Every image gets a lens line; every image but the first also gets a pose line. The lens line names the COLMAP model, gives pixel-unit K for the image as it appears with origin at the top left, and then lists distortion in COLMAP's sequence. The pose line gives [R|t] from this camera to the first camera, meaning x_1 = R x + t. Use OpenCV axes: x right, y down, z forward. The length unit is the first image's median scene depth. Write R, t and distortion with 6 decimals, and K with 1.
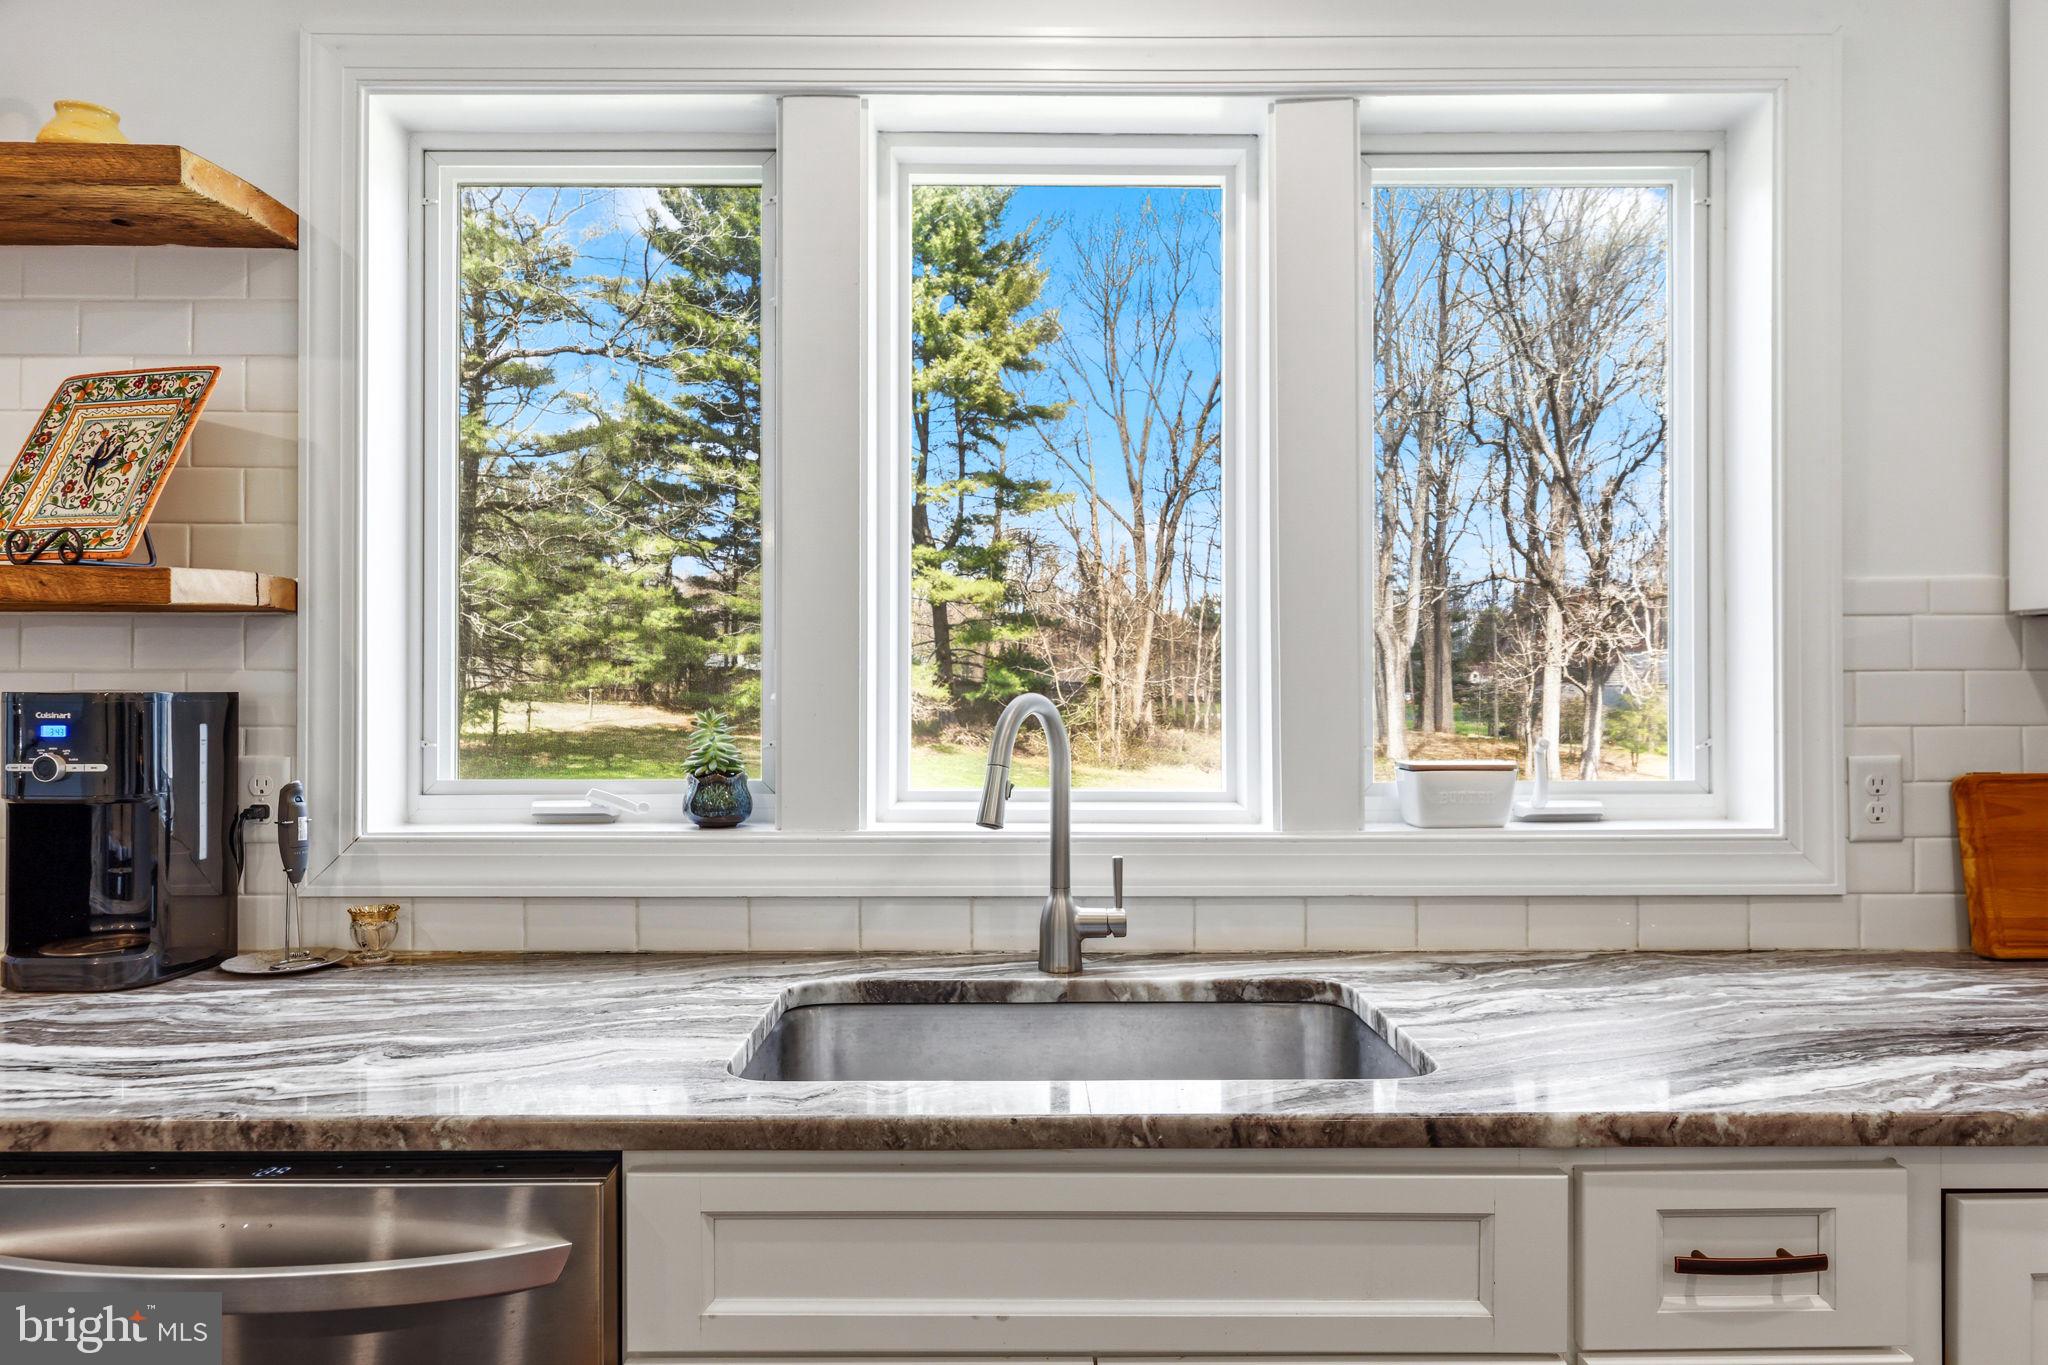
lens RADIAL K [[1226.8, 0, 1018.7], [0, 1226.8, 694.4], [0, 0, 1]] dist [0.002153, 0.002303]
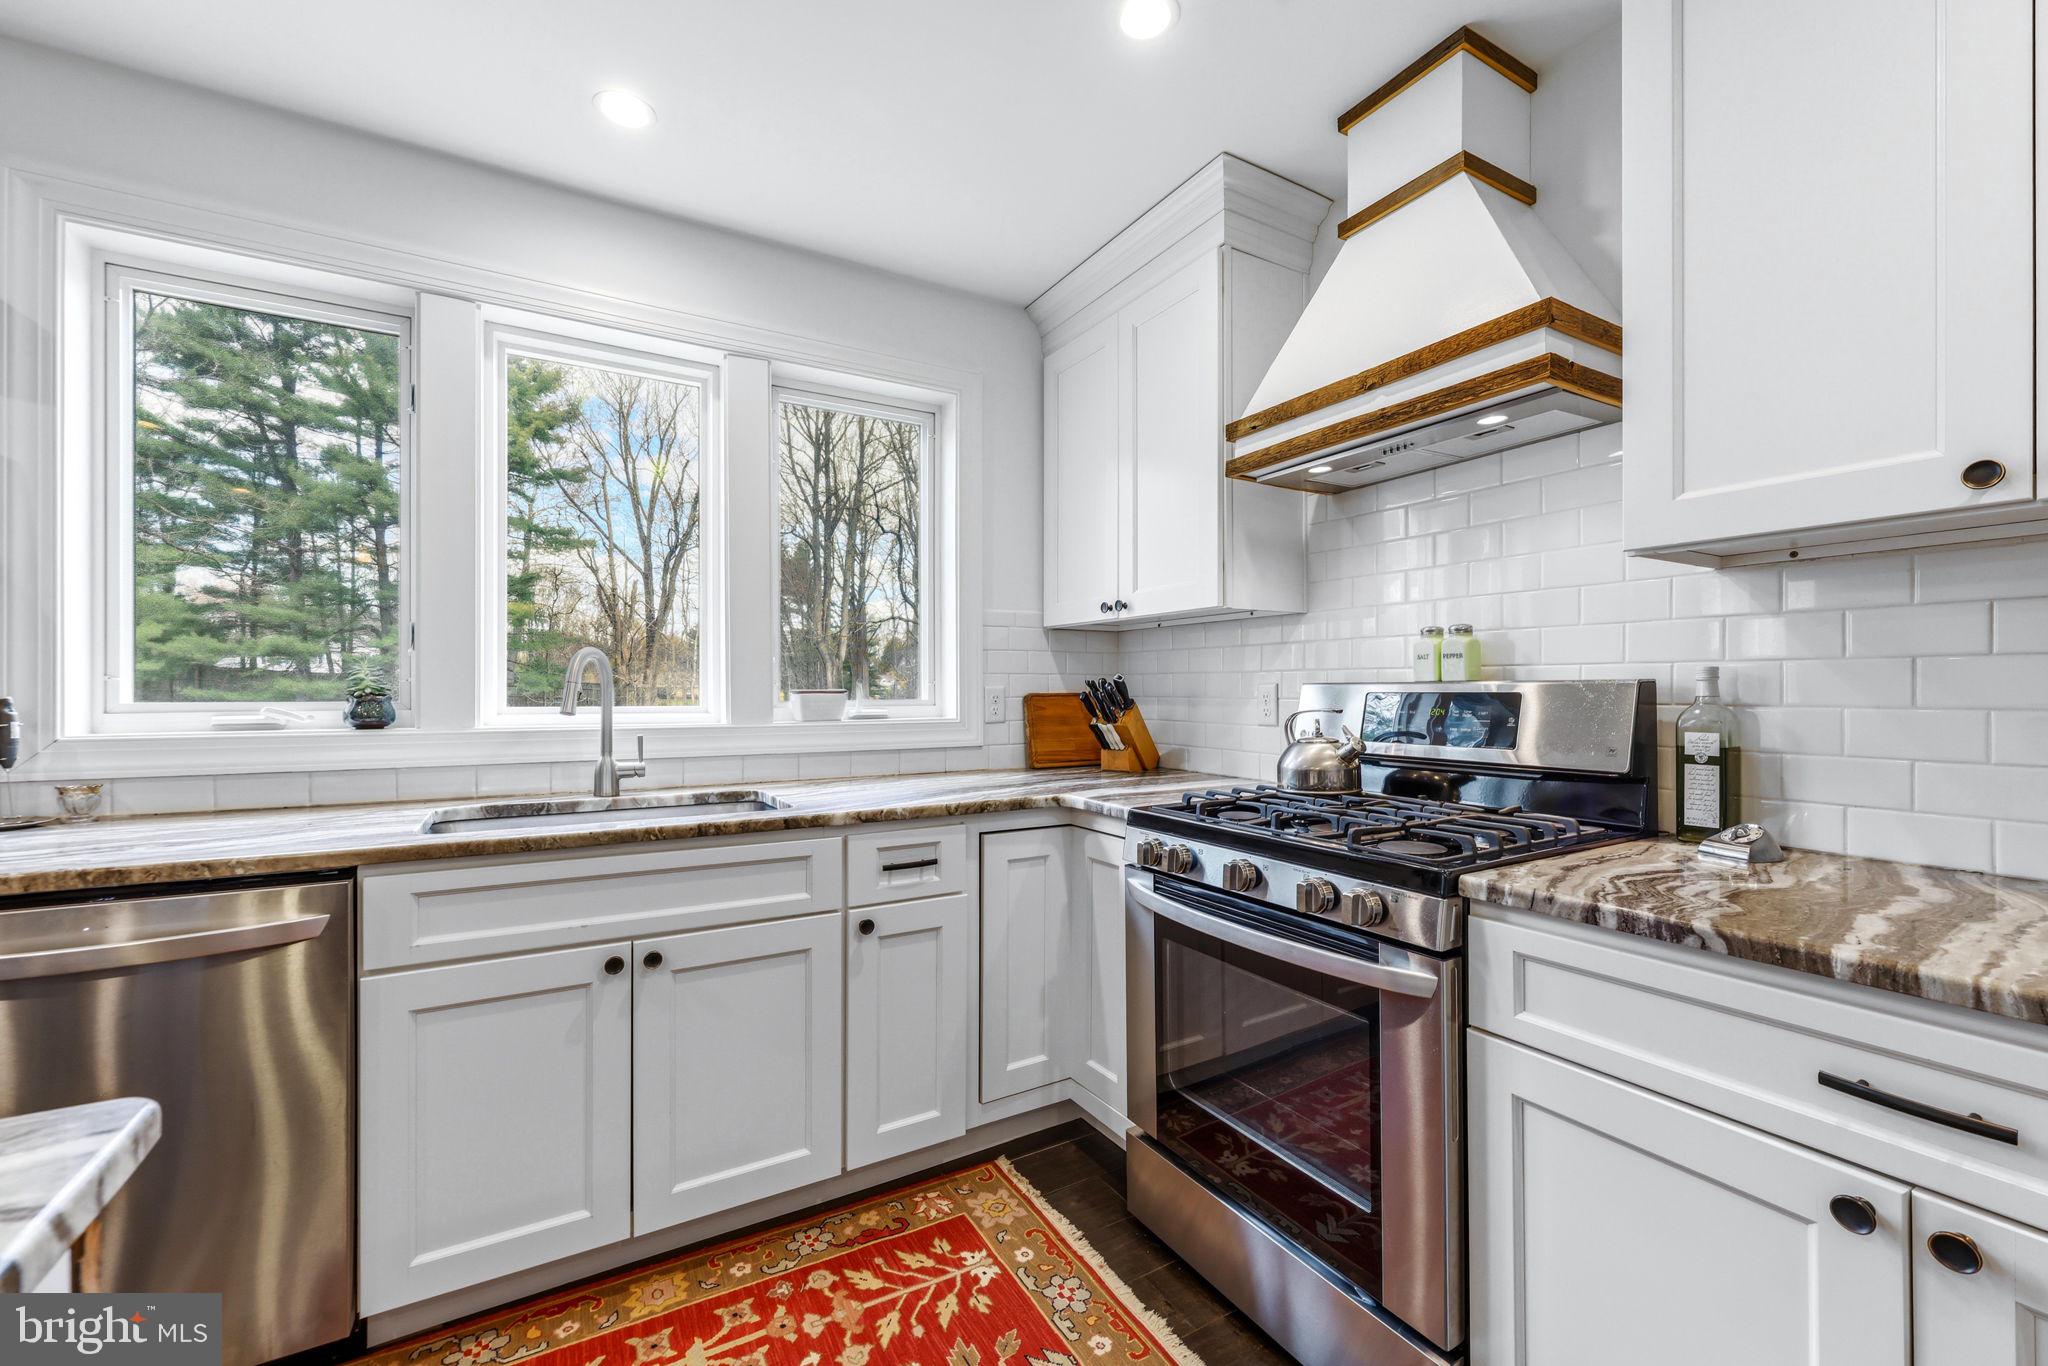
lens RADIAL K [[831.5, 0, 1026.0], [0, 831.5, 691.9], [0, 0, 1]] dist [-0.000701, 0.000089]
pose [[0.865416, -0.000656, 0.501054, -0.044079], [0.001692, 0.999997, -0.001612, 0.062130], [-0.501052, 0.002243, 0.865414, -0.390207]]
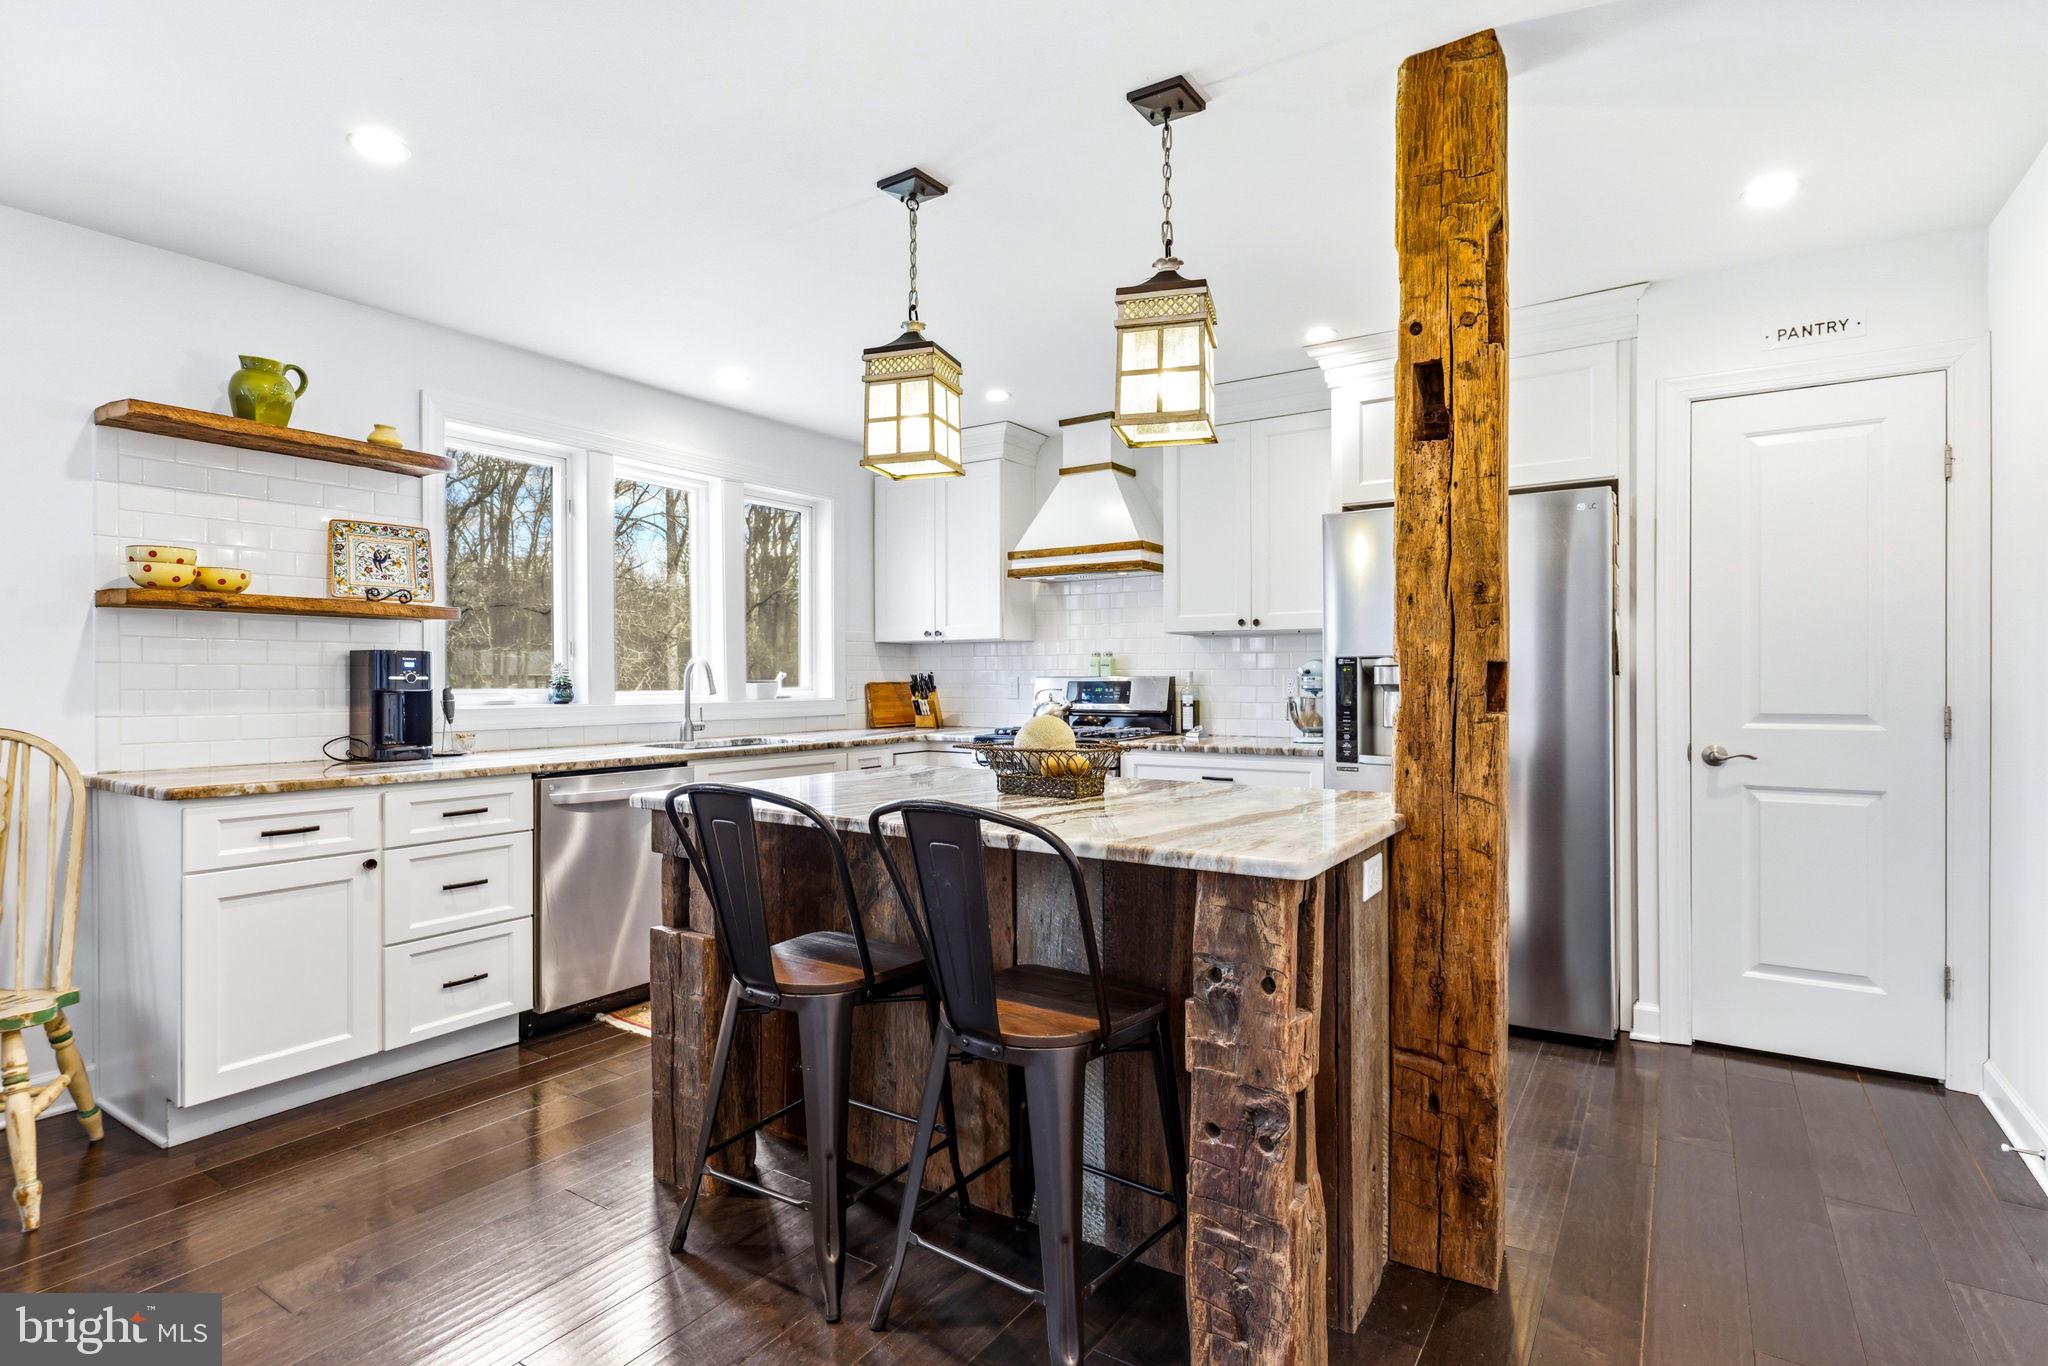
lens RADIAL K [[1004.8, 0, 1034.5], [0, 1004.8, 683.5], [0, 0, 1]] dist [-0.002373, -0.000371]
pose [[0.541049, -0.004731, 0.840978, -1.586054], [0.004365, 0.999987, 0.002818, 0.059950], [-0.840980, 0.002146, 0.541062, -1.144533]]
